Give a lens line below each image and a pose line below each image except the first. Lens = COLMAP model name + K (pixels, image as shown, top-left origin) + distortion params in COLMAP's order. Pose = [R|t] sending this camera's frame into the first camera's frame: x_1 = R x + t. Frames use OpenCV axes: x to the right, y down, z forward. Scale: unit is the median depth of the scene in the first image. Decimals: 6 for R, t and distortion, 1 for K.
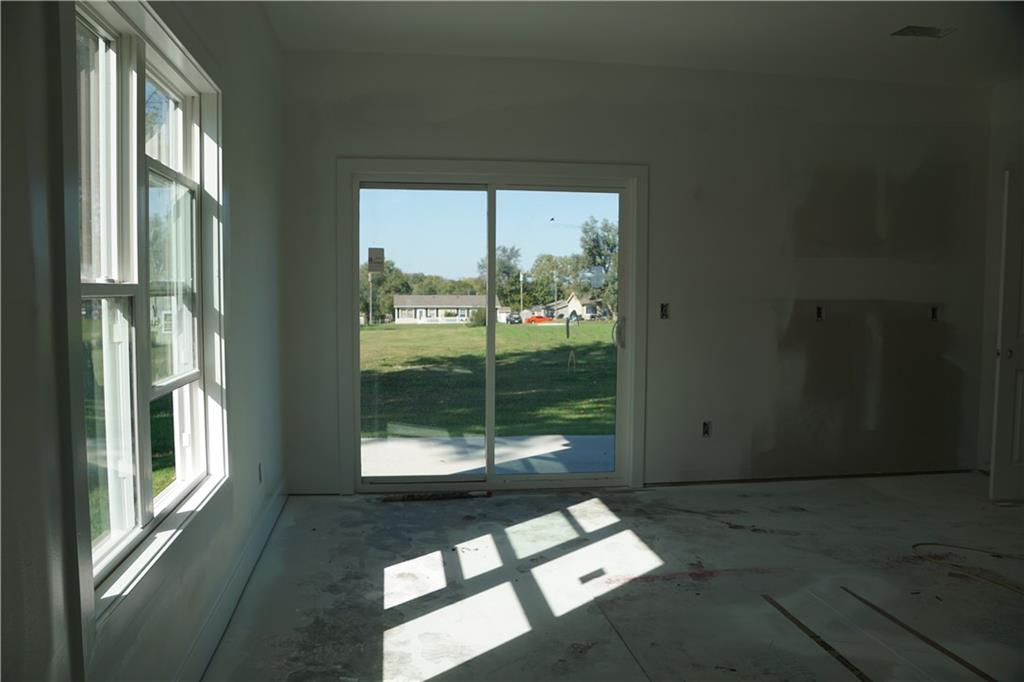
lens RADIAL K [[825.8, 0, 503.9], [0, 825.8, 348.1], [0, 0, 1]] dist [-0.179727, 0.160628]
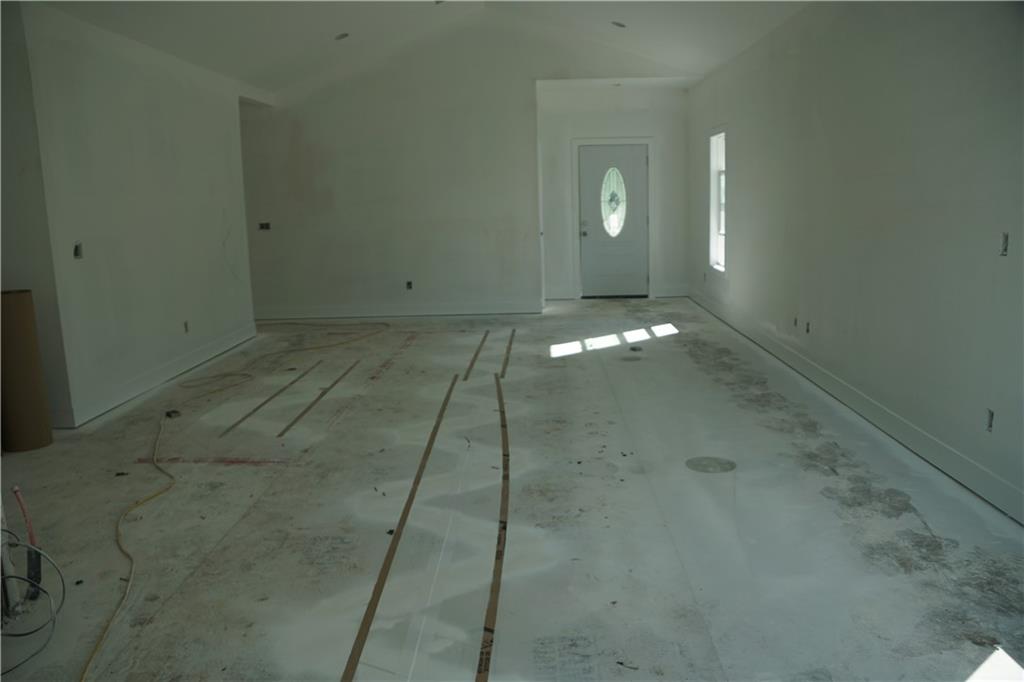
lens RADIAL K [[810.8, 0, 512.0], [0, 810.8, 341.0], [0, 0, 1]] dist [-0.189968, 0.135847]
pose [[-0.985421, -0.005032, 0.170058, 0.125126], [0.036881, 0.969475, 0.242399, -0.076969], [-0.166087, 0.245137, -0.955156, 0.851215]]
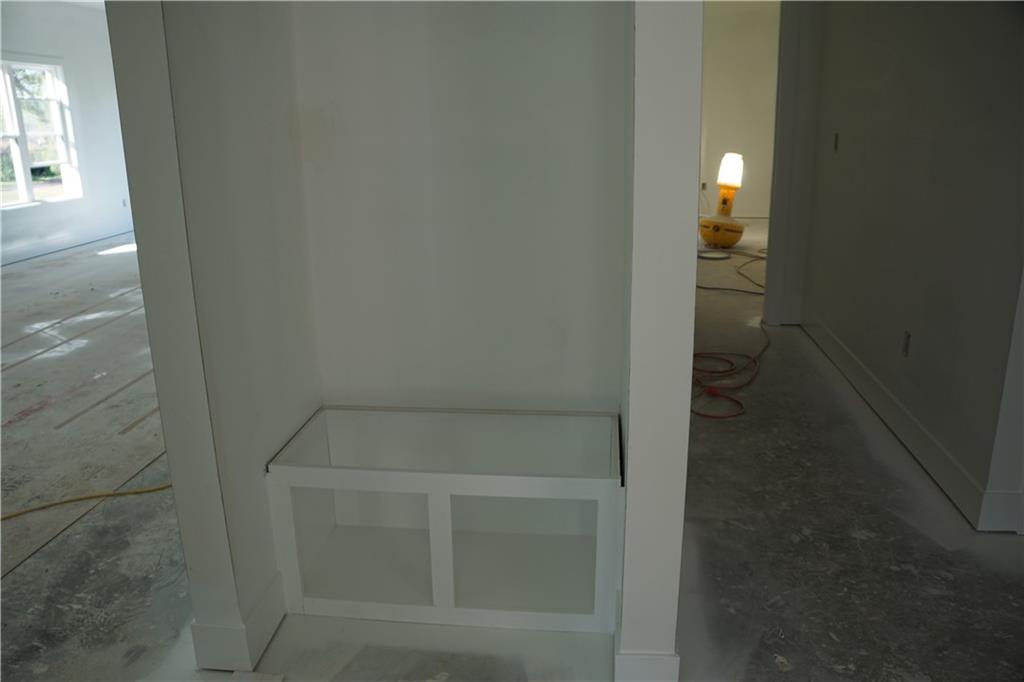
lens RADIAL K [[808.8, 0, 512.0], [0, 808.8, 341.0], [0, 0, 1]] dist [-0.184213, 0.155976]
pose [[0.968657, 0.047348, -0.243848, 1.079962], [0.004216, 0.978390, 0.206723, 0.052973], [0.248366, -0.201272, 0.947525, -0.812219]]
